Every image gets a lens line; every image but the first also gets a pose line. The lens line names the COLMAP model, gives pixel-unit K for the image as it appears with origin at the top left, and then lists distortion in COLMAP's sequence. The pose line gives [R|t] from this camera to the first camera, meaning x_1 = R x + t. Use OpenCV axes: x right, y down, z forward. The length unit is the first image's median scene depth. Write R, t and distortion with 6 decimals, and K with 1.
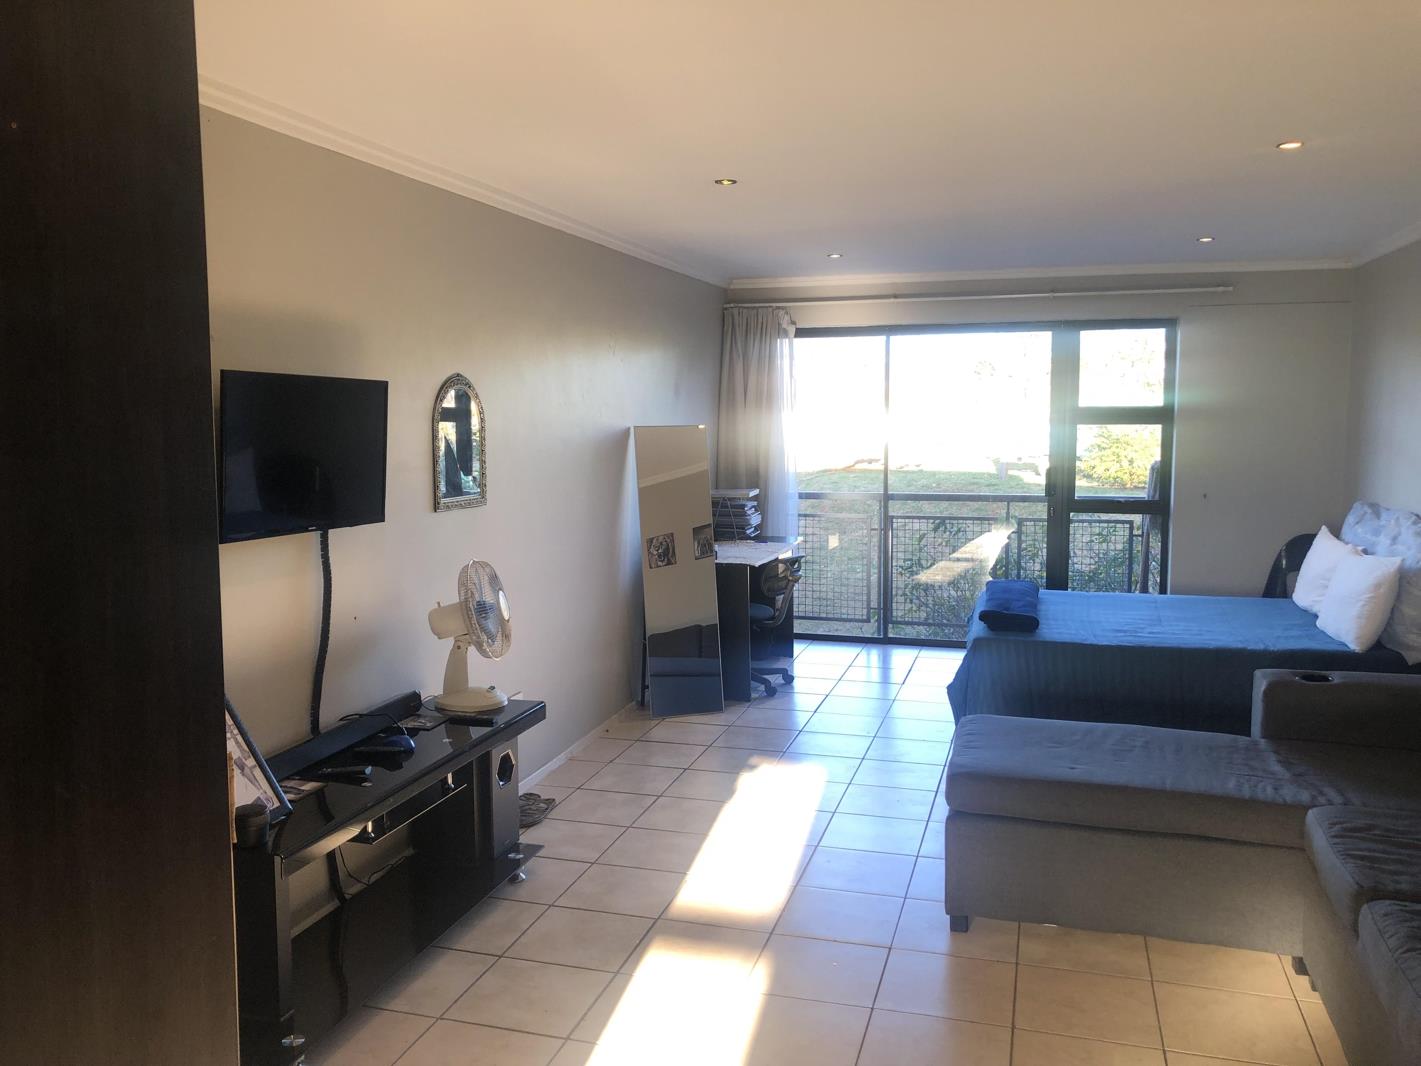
lens RADIAL K [[1194.2, 0, 712.7], [0, 1194.2, 529.6], [0, 0, 1]] dist [0.029604, 0.001743]
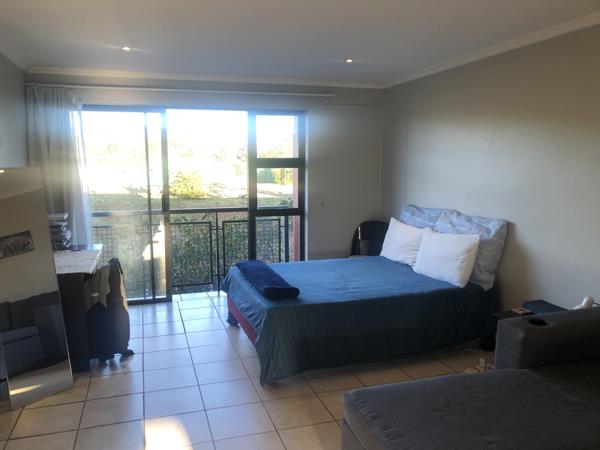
lens RADIAL K [[504.2, 0, 297.4], [0, 504.2, 230.9], [0, 0, 1]] dist [0.029604, 0.001743]
pose [[0.839661, -0.074230, 0.538014, -0.059666], [0.059301, 0.997224, 0.045038, -0.023516], [-0.539863, -0.005912, 0.841732, 0.330351]]
